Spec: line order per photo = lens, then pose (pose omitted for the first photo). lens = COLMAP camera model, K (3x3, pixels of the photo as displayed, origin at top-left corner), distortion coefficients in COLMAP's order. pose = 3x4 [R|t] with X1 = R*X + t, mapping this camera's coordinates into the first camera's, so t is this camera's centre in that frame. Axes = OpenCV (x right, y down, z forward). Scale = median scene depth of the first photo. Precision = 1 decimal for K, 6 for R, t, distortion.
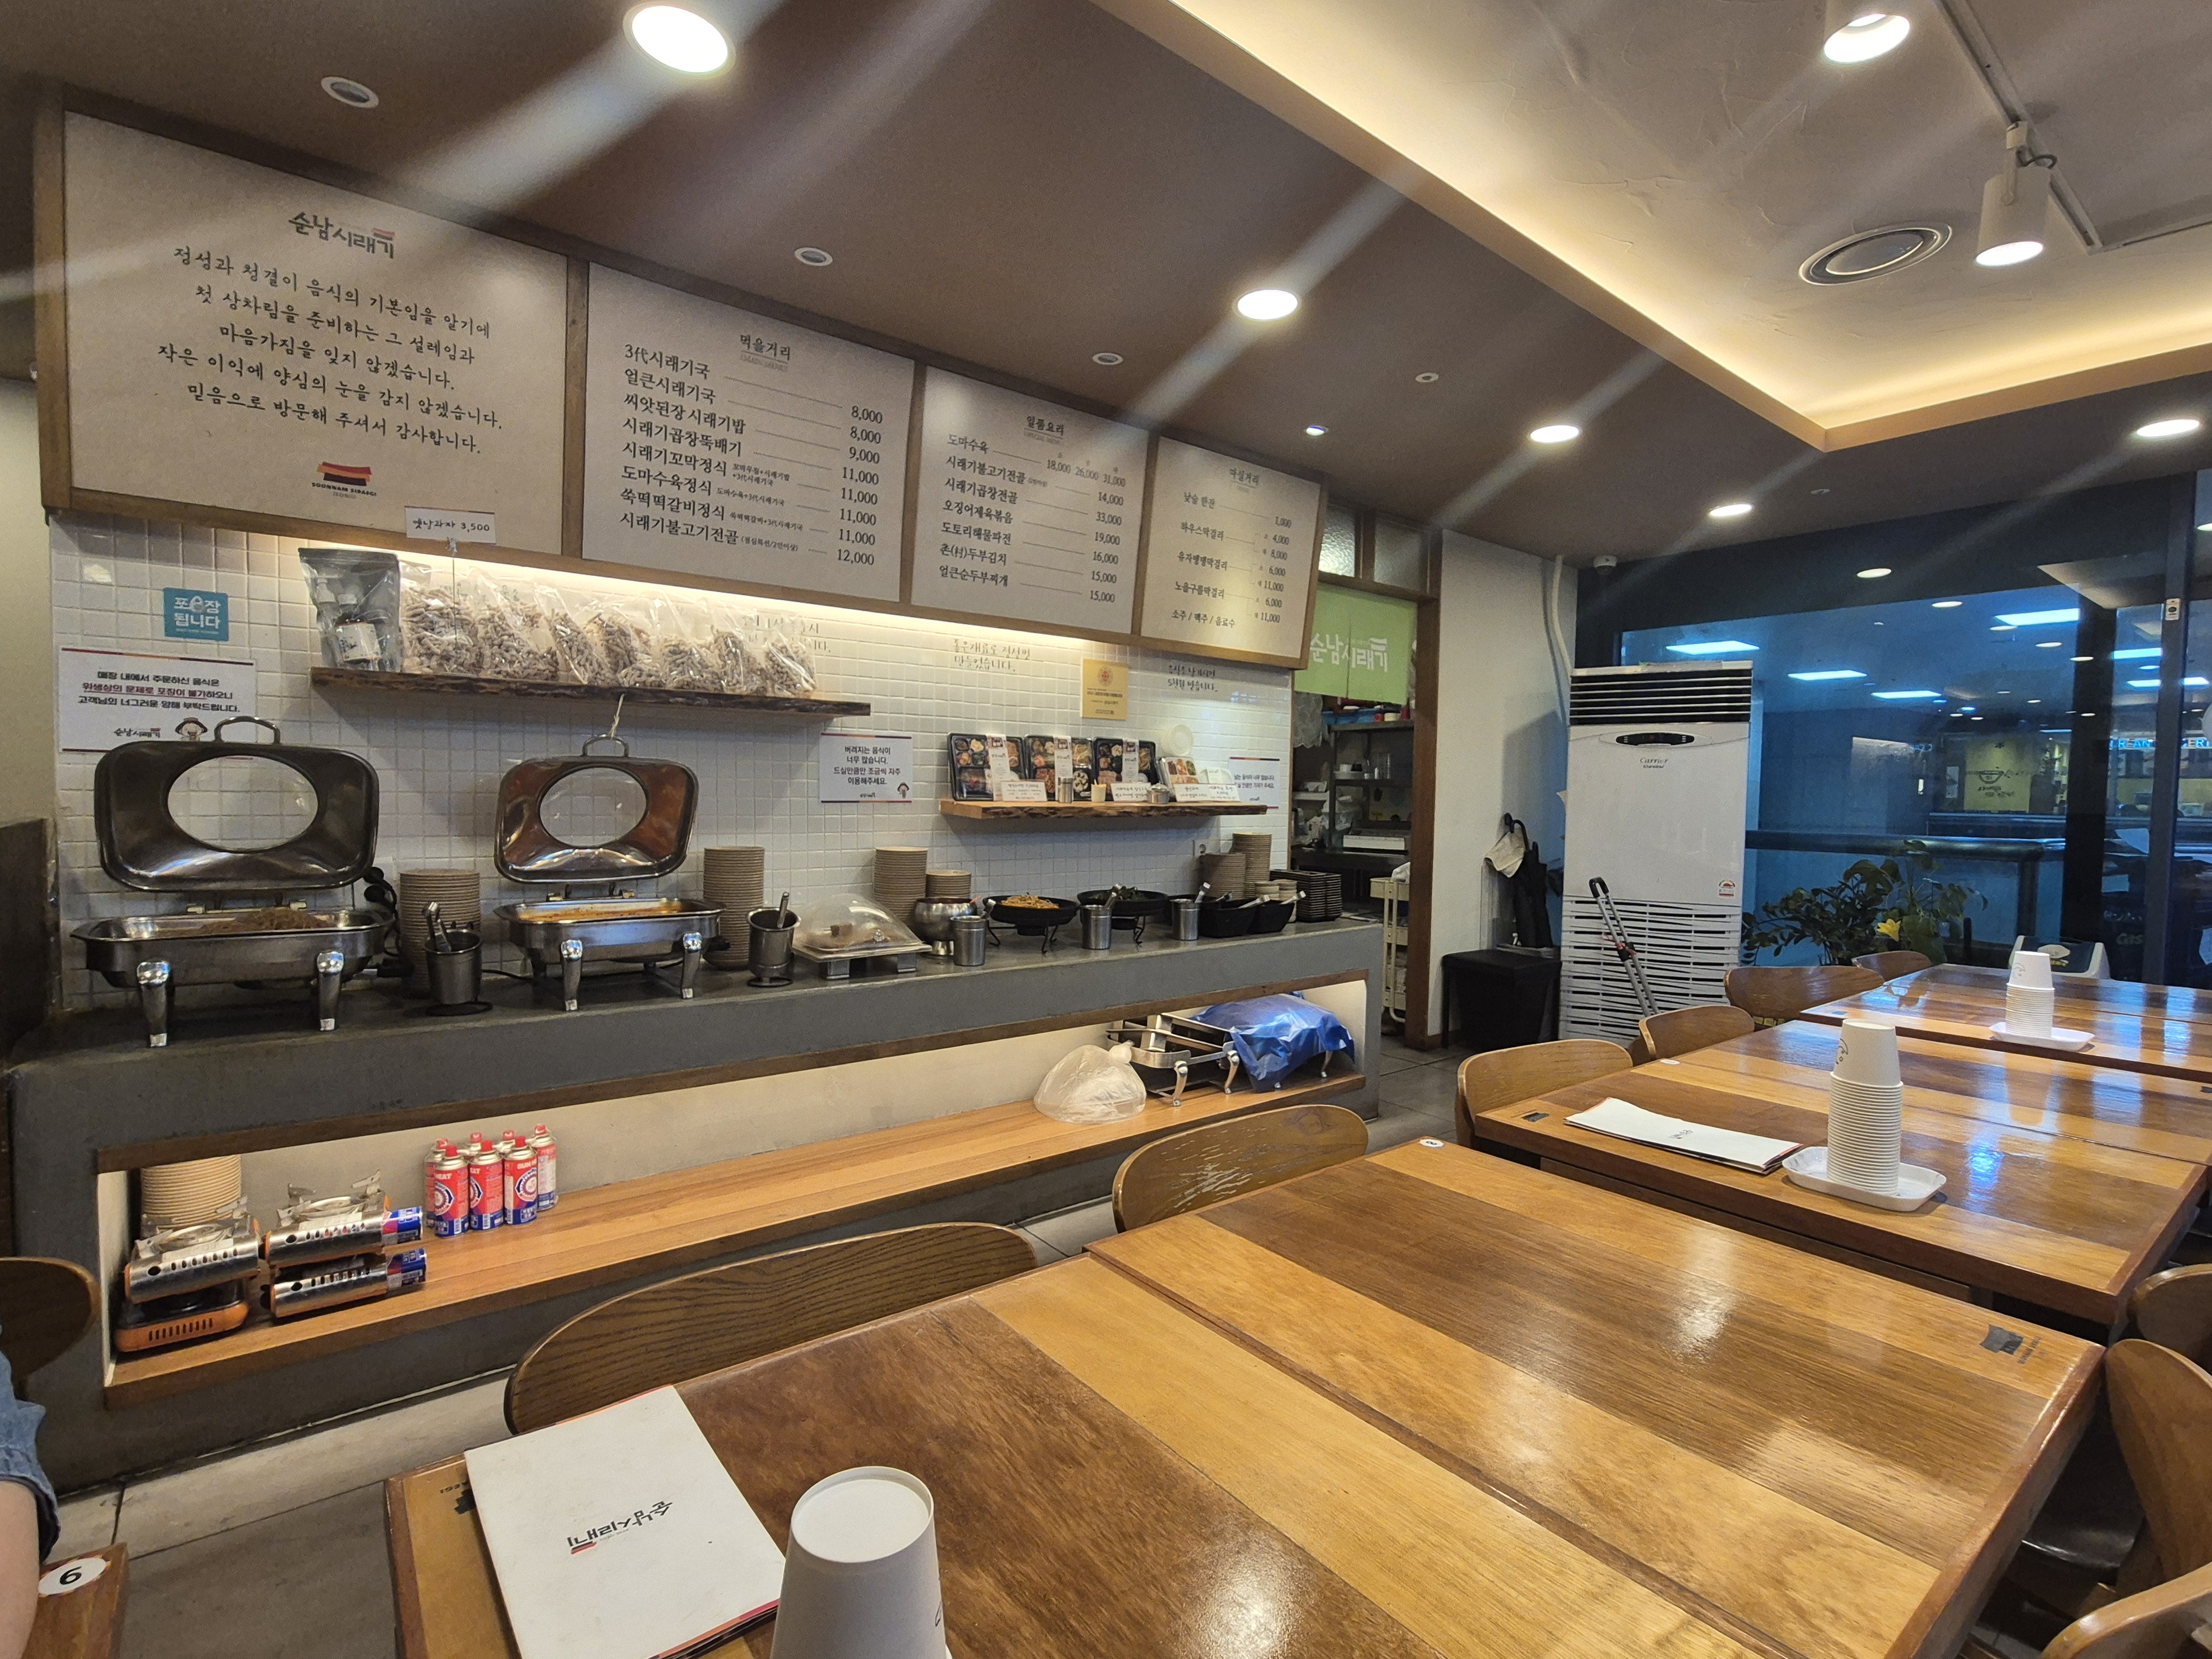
lens RADIAL K [[1052.9, 0, 1106.0], [0, 1052.9, 829.5], [0, 0, 1]] dist [0.000097, -0.000002]
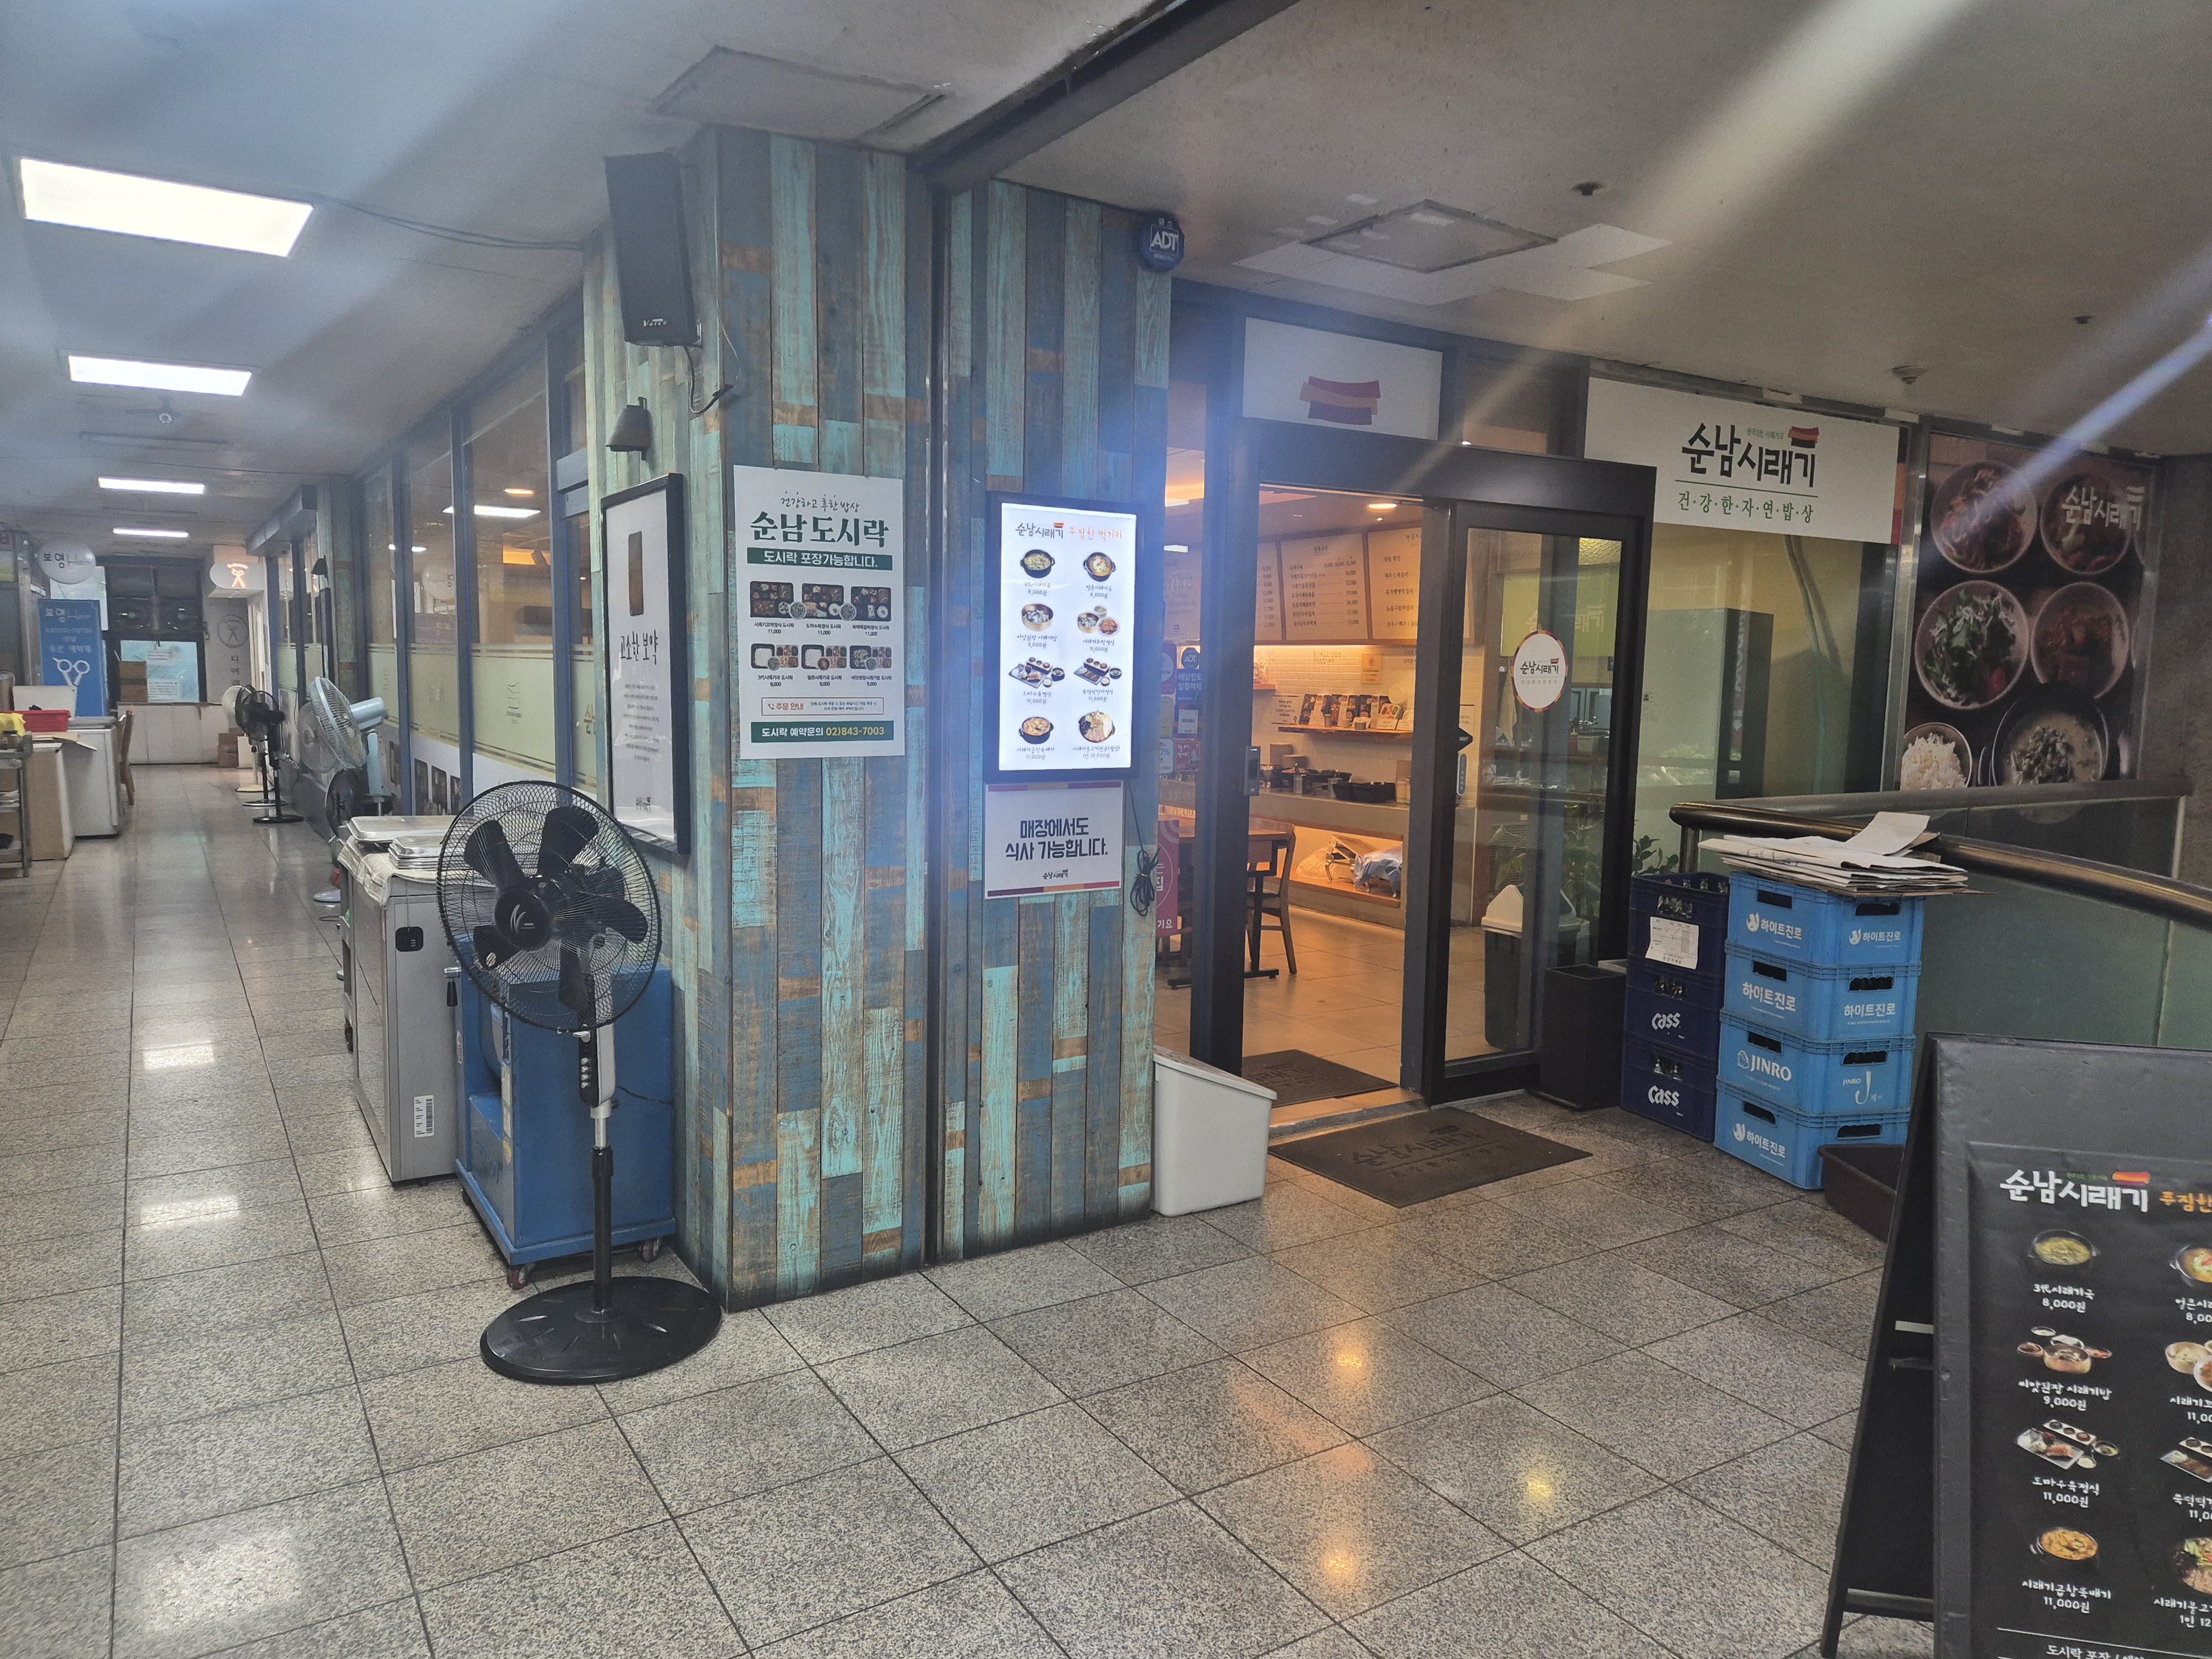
lens RADIAL K [[1493.1, 0, 1106.0], [0, 1493.1, 829.5], [0, 0, 1]] dist [0.000077, -0.000013]
pose [[-0.103039, 0.094391, -0.990188, 2.839424], [-0.051353, 0.993655, 0.100066, -0.093998], [0.993351, 0.061160, -0.097538, 0.842374]]
